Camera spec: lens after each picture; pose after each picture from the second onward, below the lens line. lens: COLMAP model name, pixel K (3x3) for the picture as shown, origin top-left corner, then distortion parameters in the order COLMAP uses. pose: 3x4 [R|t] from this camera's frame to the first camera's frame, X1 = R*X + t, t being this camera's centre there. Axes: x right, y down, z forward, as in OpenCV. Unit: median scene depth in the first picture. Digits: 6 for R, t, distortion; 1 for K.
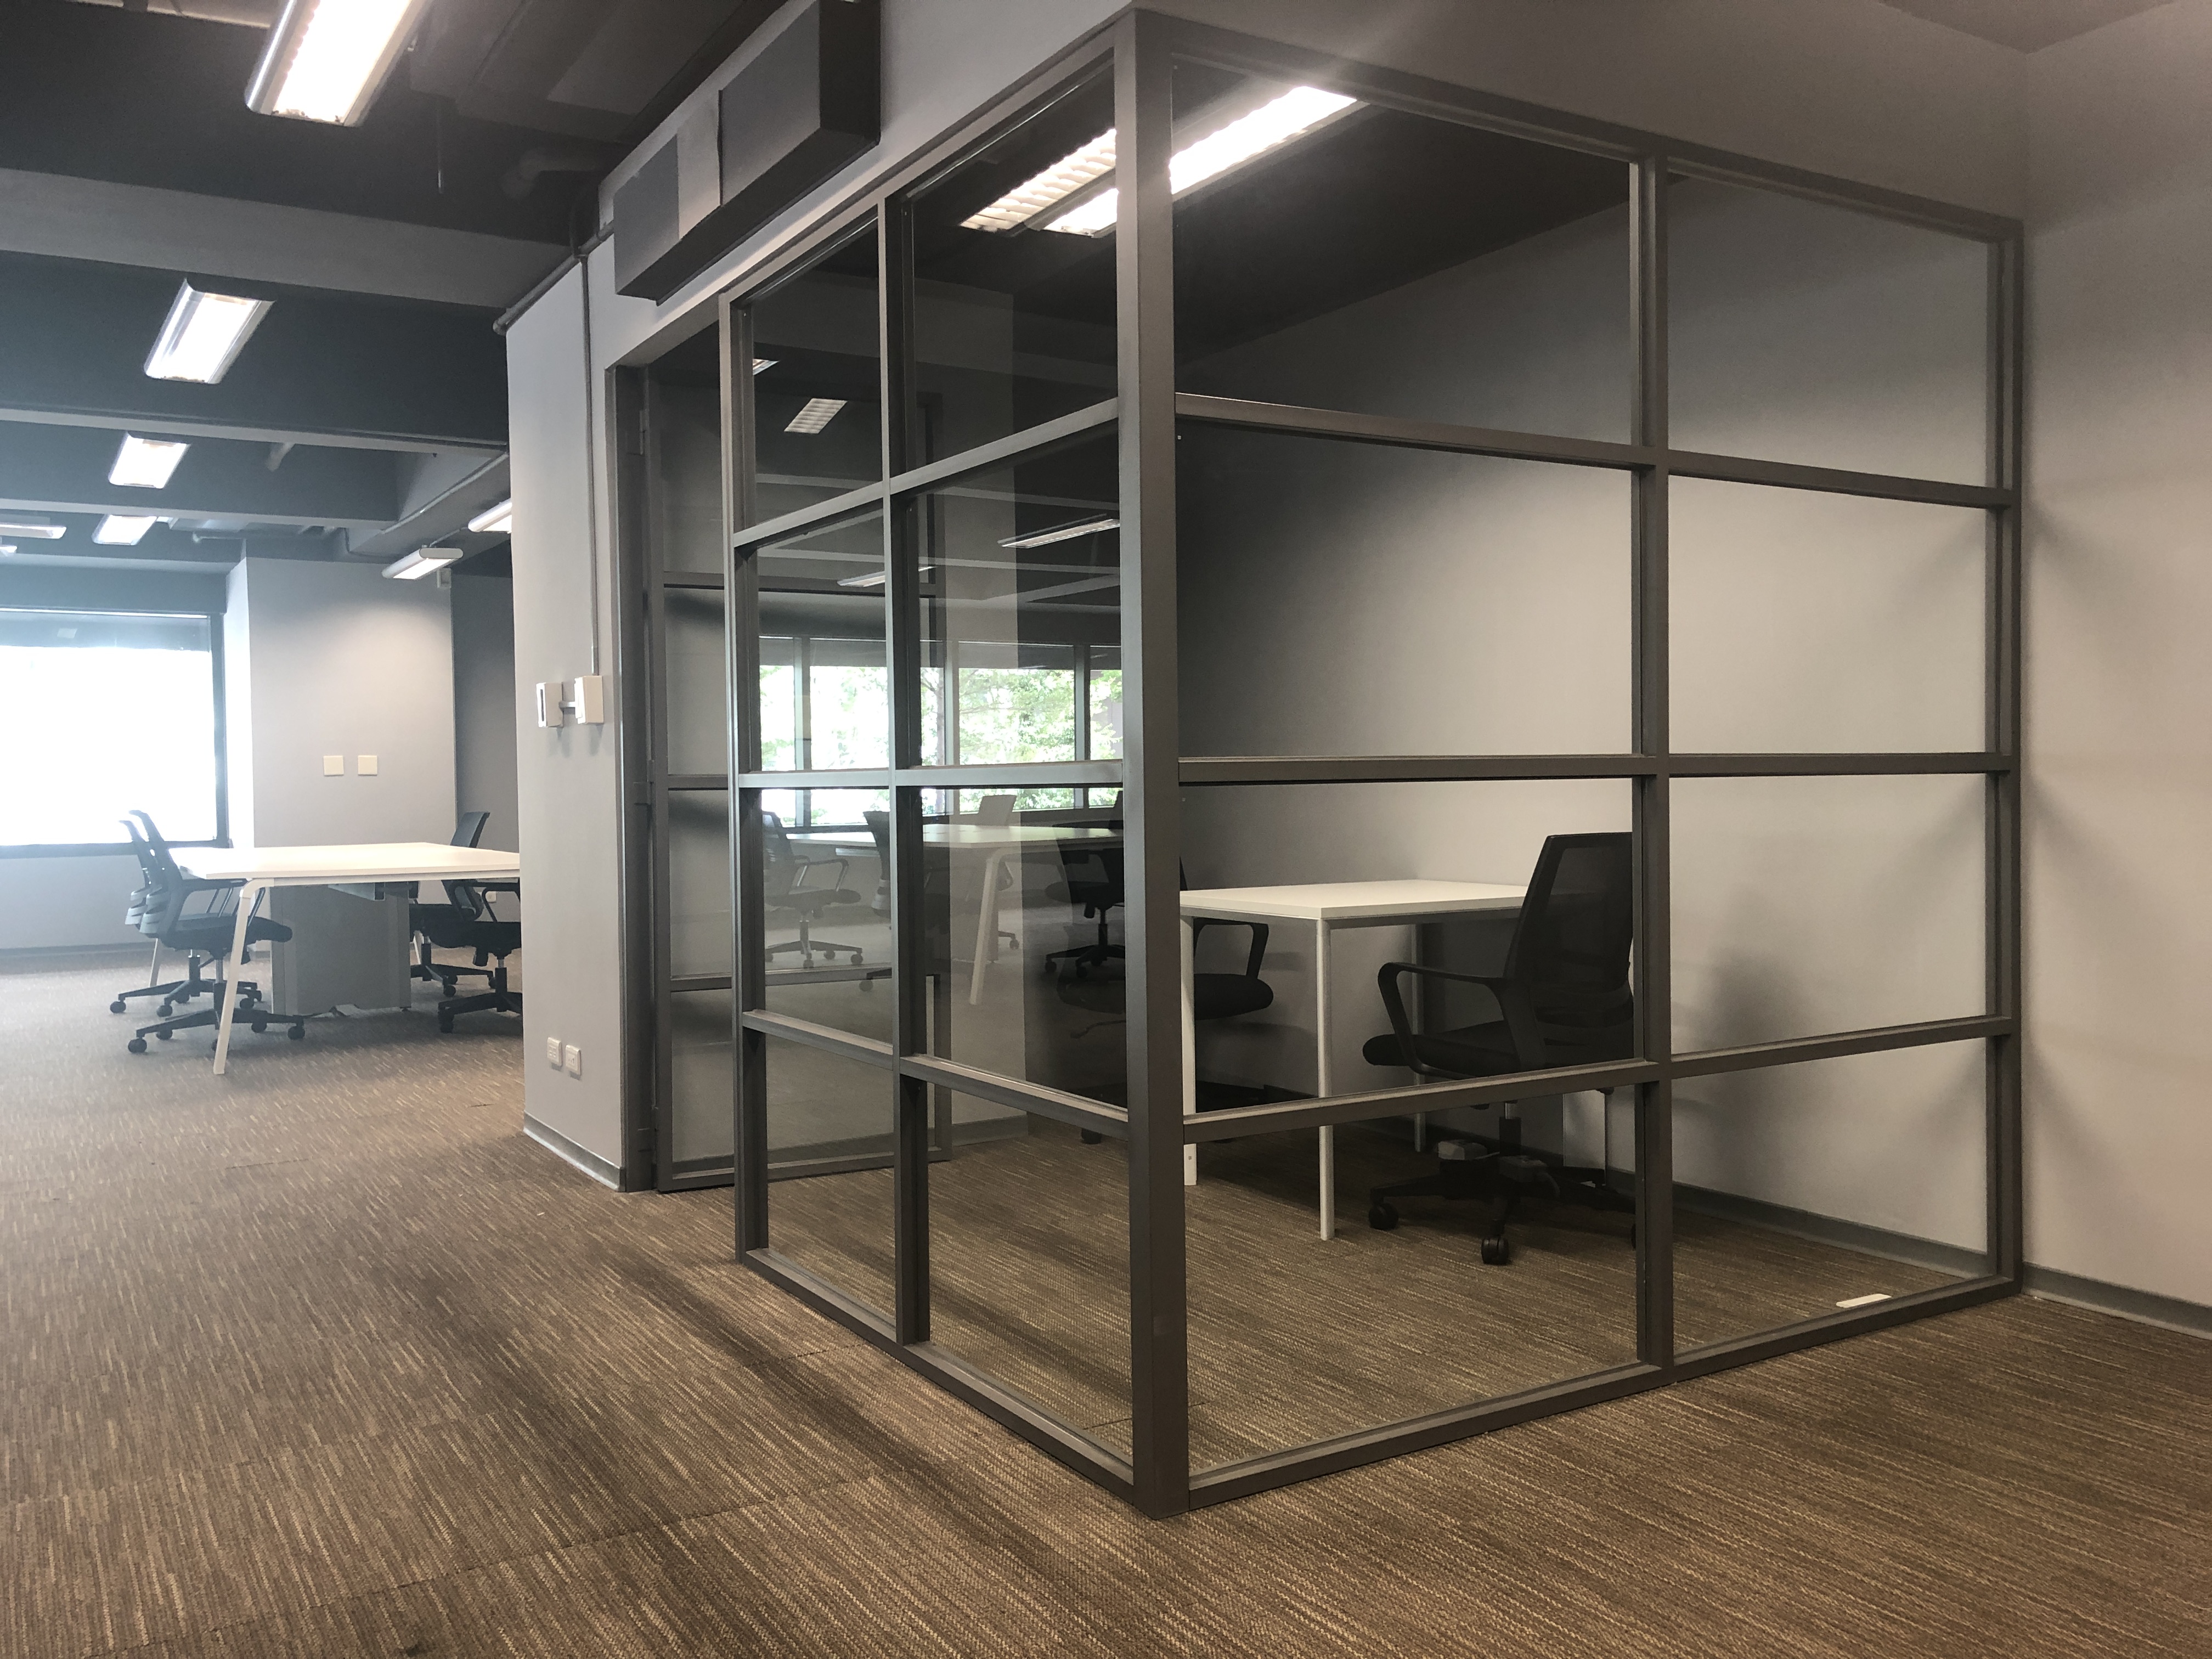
lens RADIAL K [[1809.3, 0, 1106.0], [0, 1809.3, 829.5], [0, 0, 1]] dist [0.002533, 0.005656]
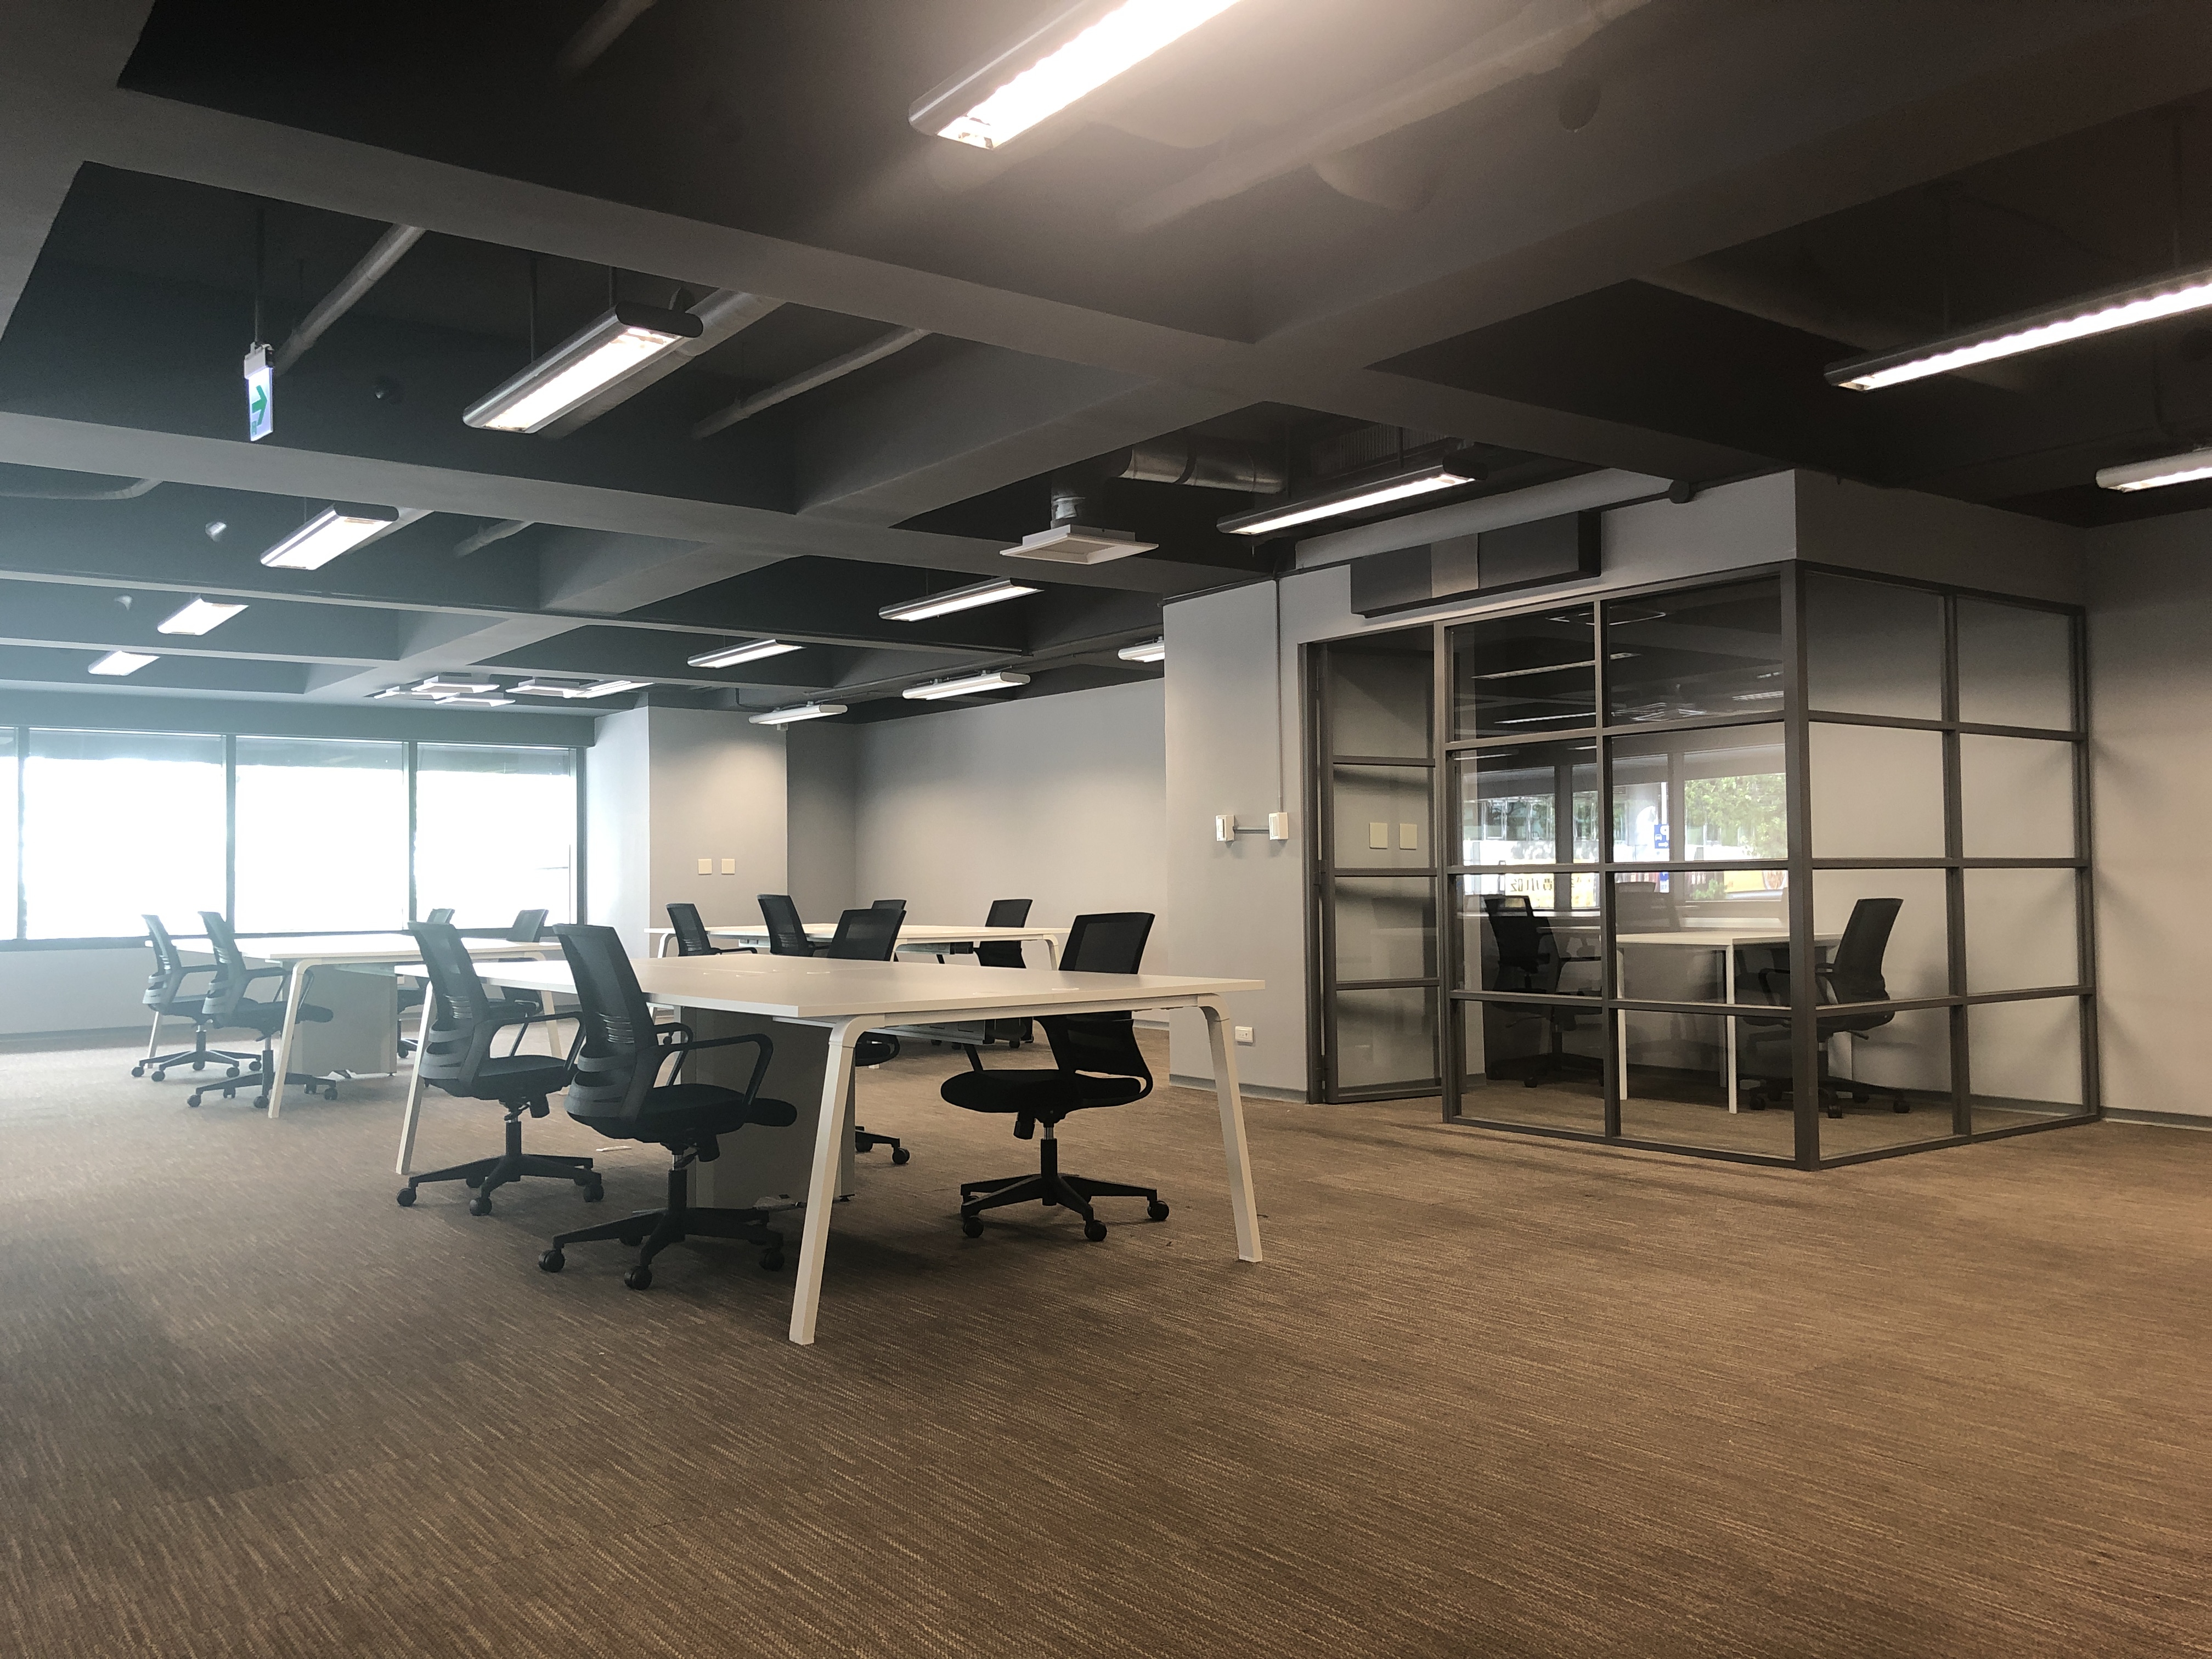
lens RADIAL K [[1797.2, 0, 1092.6], [0, 1797.2, 829.5], [0, 0, 1]] dist [0.015441, -0.003348]
pose [[0.995911, 0.006788, 0.090085, -0.808374], [-0.001212, 0.998087, -0.061805, 0.053040], [-0.090332, 0.061444, 0.994015, -0.942376]]
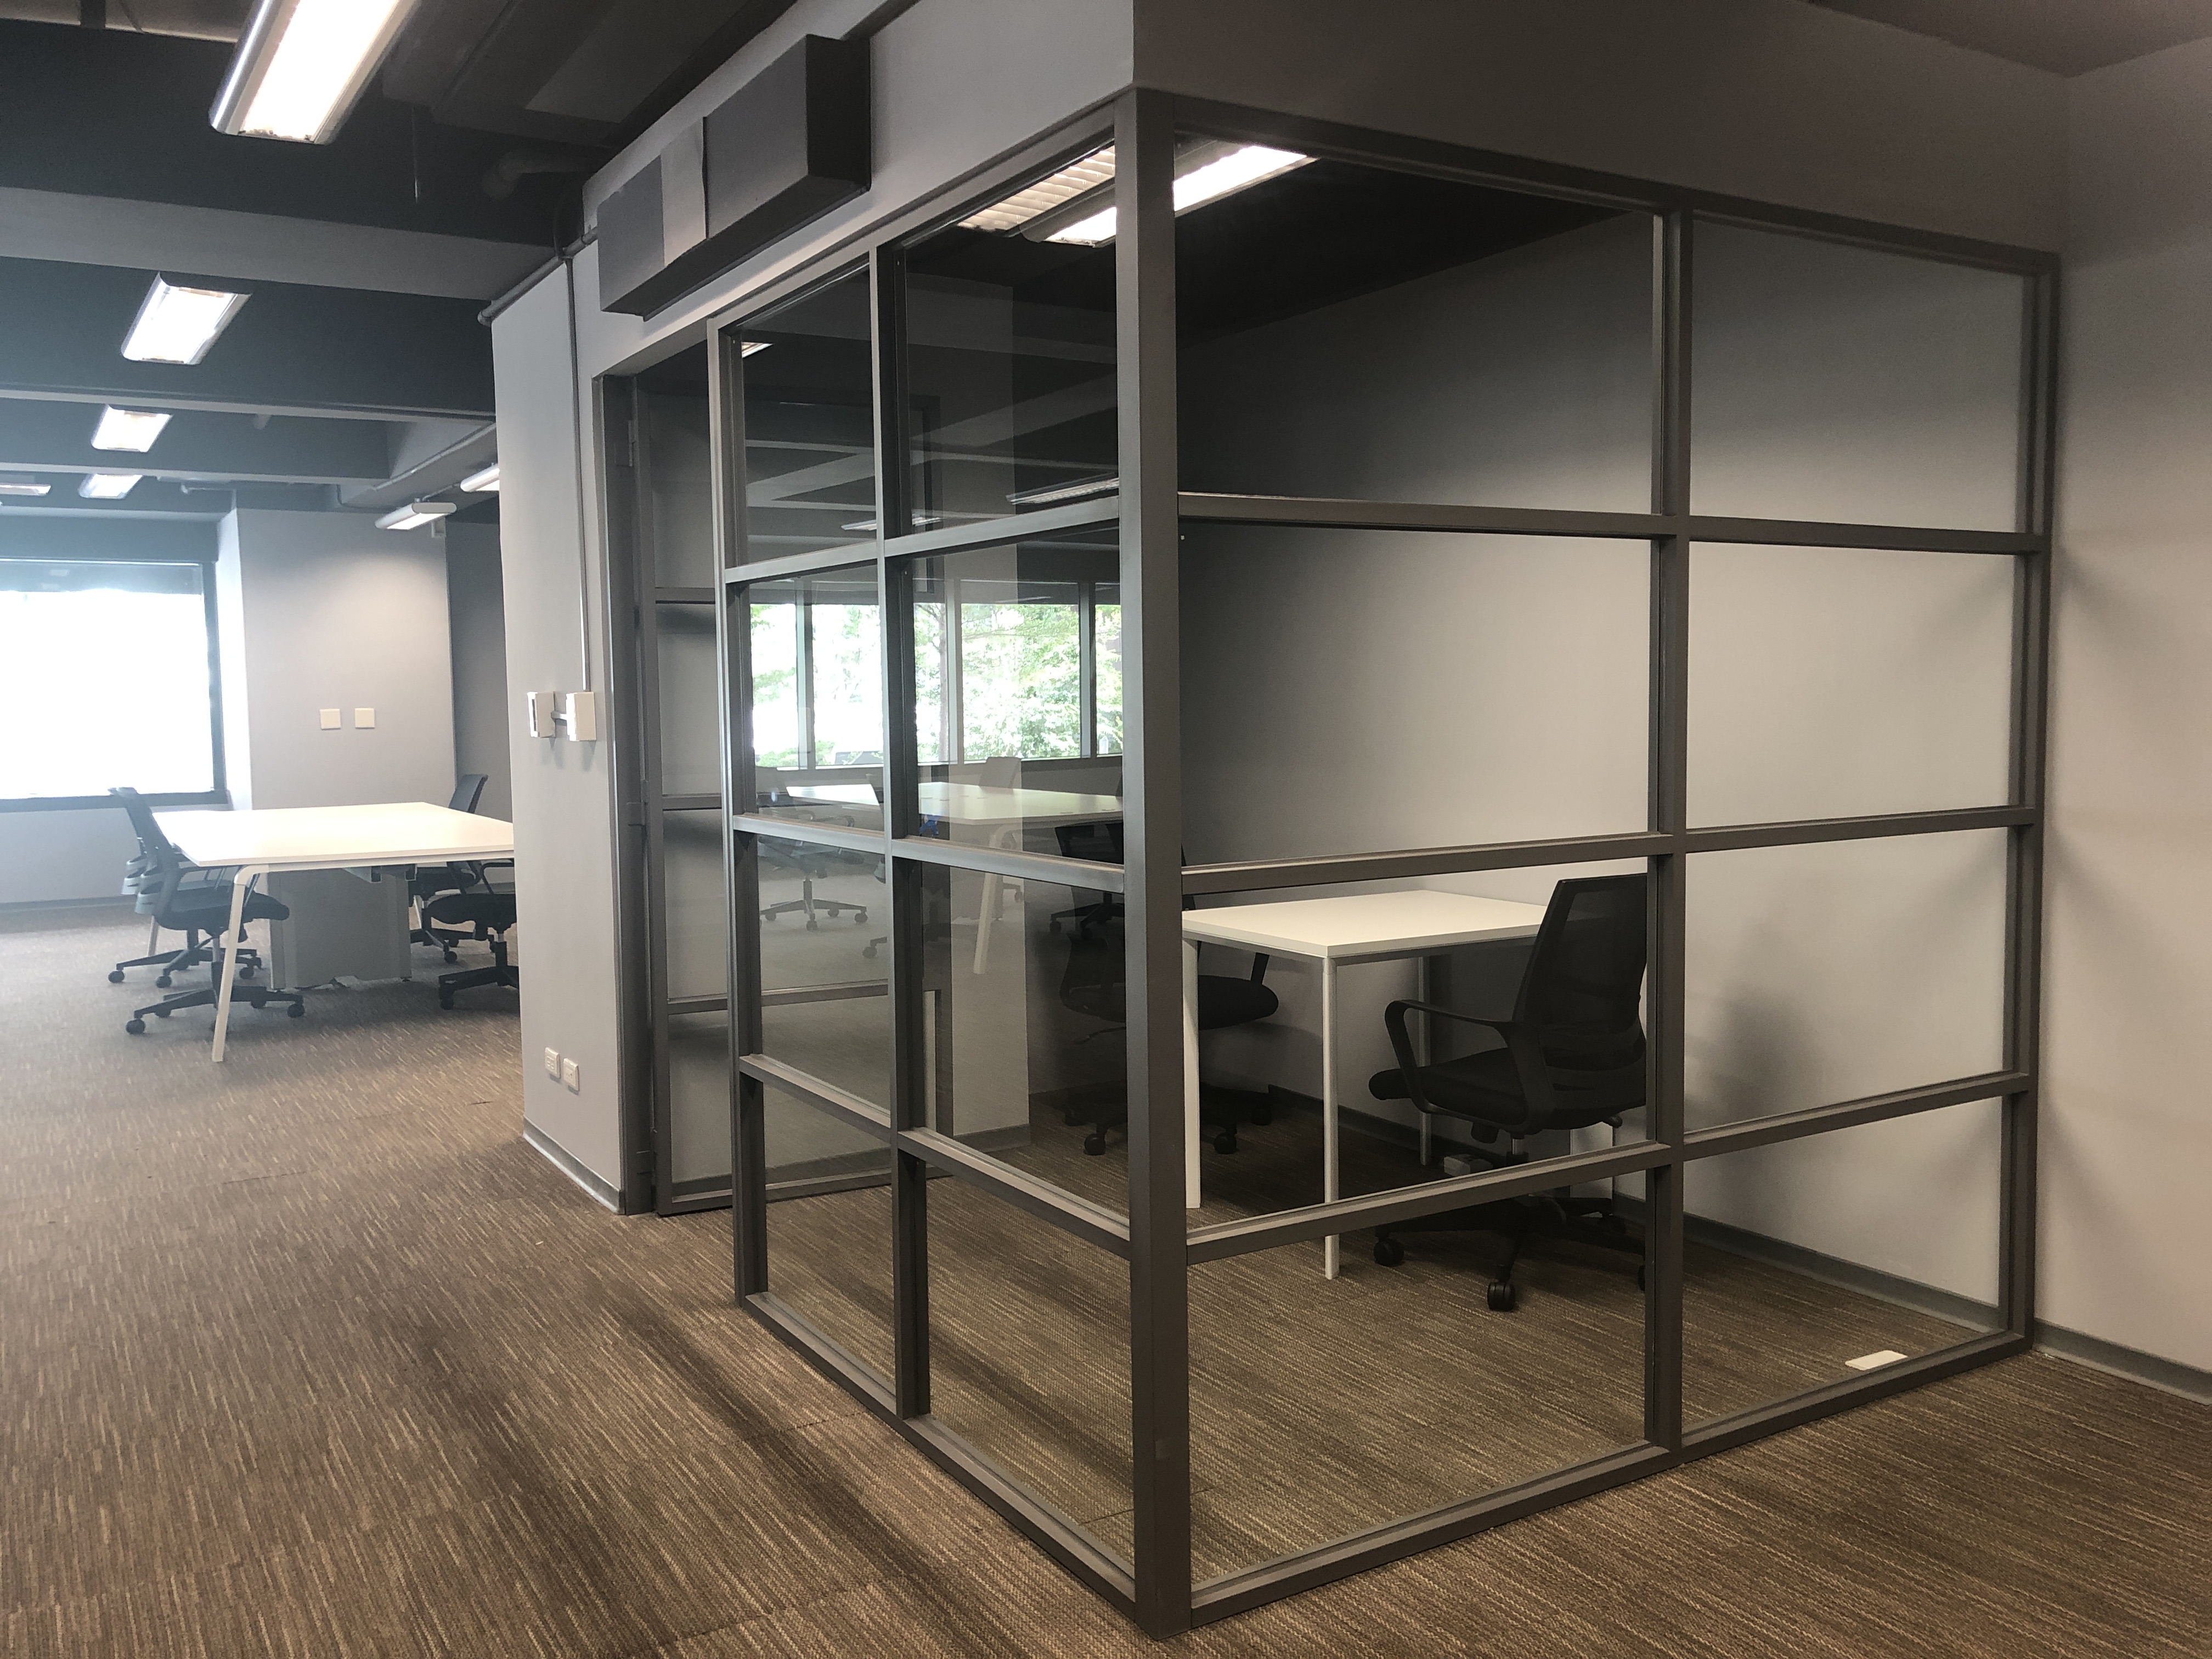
lens RADIAL K [[1807.9, 0, 1114.3], [0, 1807.9, 823.8], [0, 0, 1]] dist [0.009362, -0.010360]
pose [[0.999999, -0.000901, 0.001296, 0.002040], [0.000837, 0.998818, 0.048598, -0.078540], [-0.001339, -0.048597, 0.998818, 0.024019]]
